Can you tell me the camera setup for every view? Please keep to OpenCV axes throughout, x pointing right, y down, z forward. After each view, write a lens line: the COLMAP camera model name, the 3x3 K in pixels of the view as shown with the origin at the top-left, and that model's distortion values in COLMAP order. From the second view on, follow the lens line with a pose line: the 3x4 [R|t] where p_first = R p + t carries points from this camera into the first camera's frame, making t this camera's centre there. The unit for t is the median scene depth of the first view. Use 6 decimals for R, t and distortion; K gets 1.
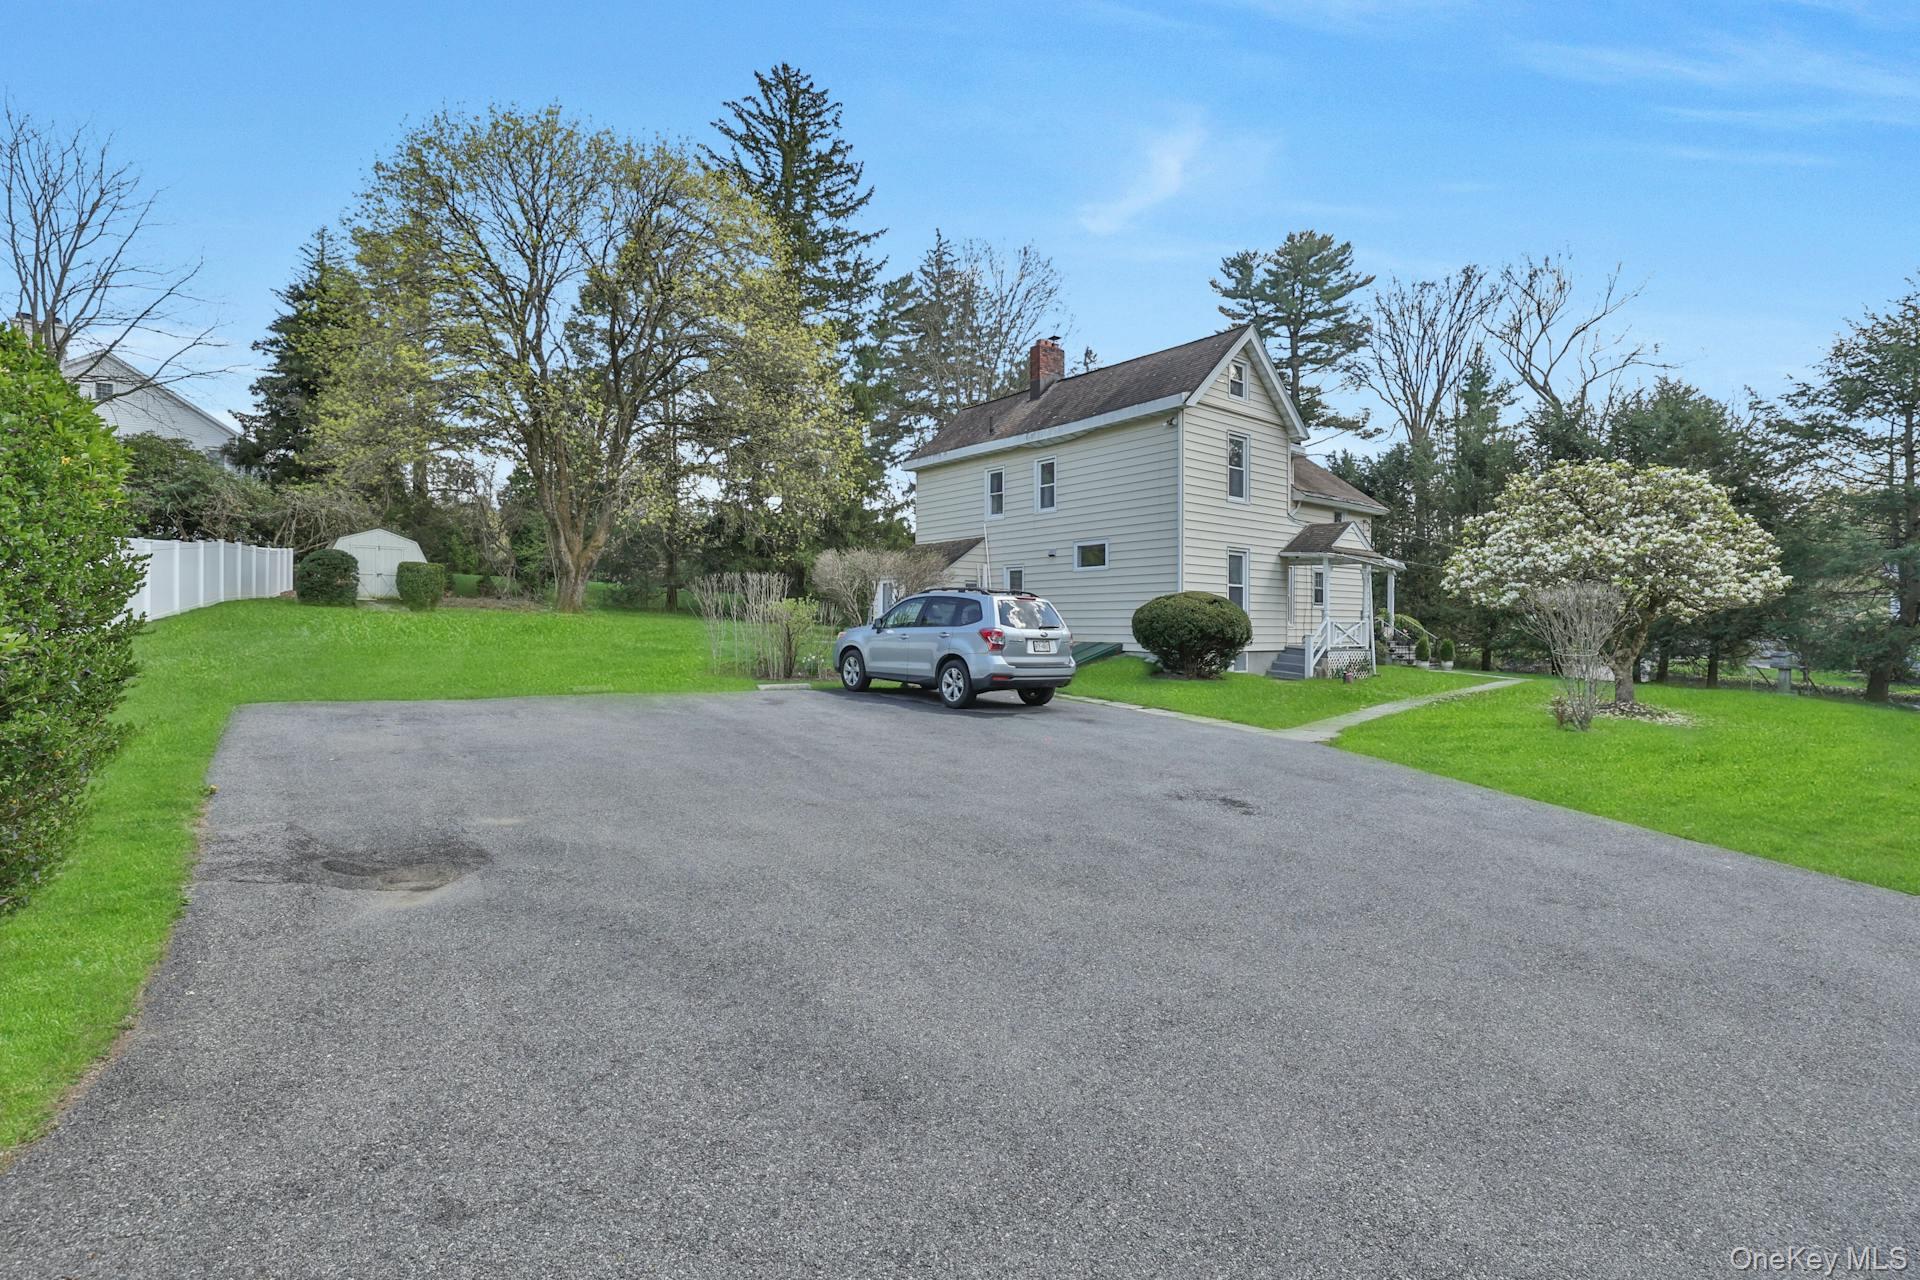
lens RADIAL K [[825.6, 0, 991.2], [0, 825.6, 646.8], [0, 0, 1]] dist [0.000683, 0.000257]
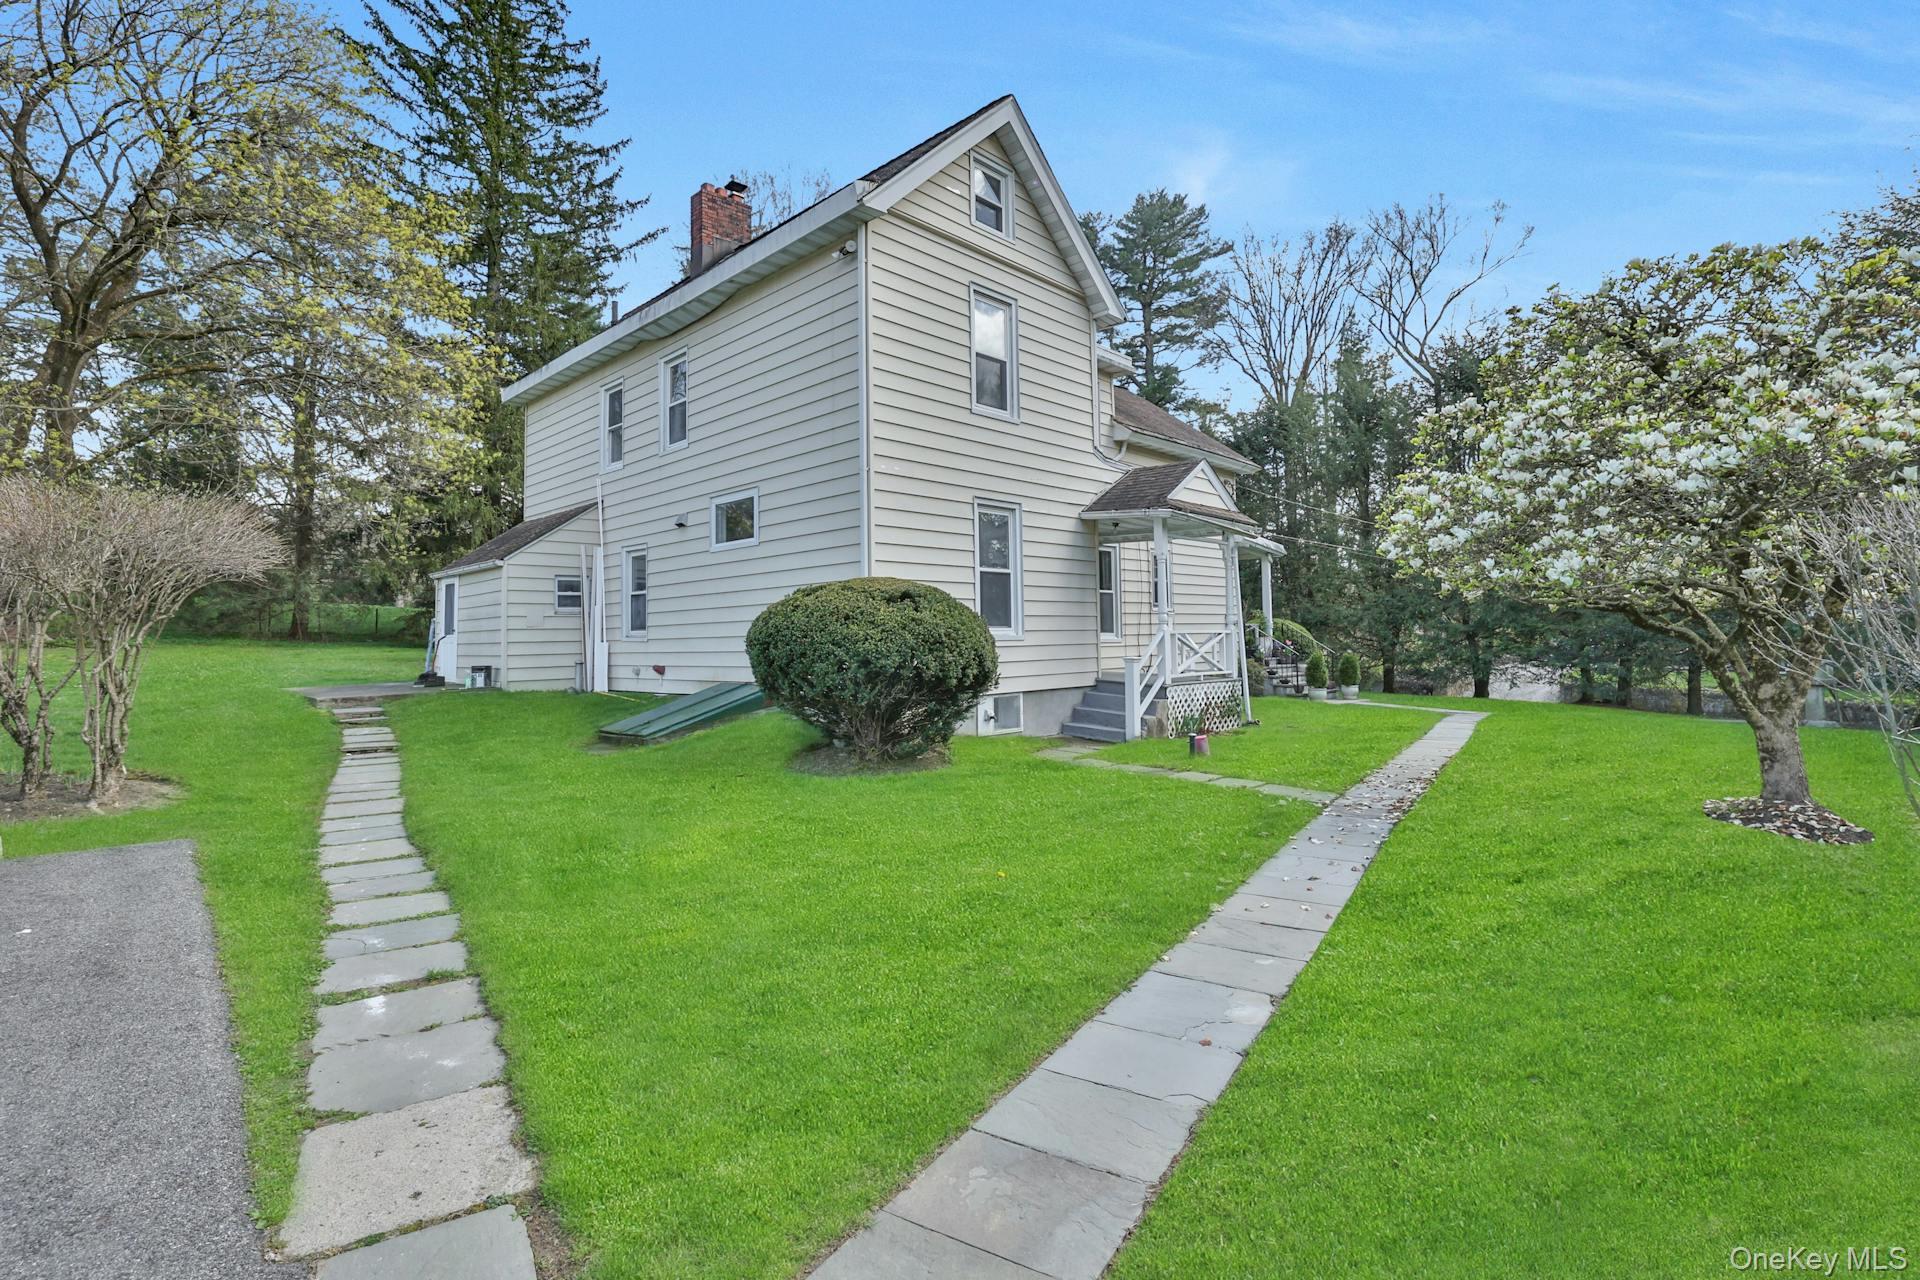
lens RADIAL K [[860.8, 0, 954.6], [0, 860.8, 636.2], [0, 0, 1]] dist [0.000746, 0.000500]
pose [[0.993895, -0.024311, 0.107620, 0.174104], [0.027588, 0.999197, -0.029068, -0.013286], [-0.106827, 0.031860, 0.993767, 0.373418]]
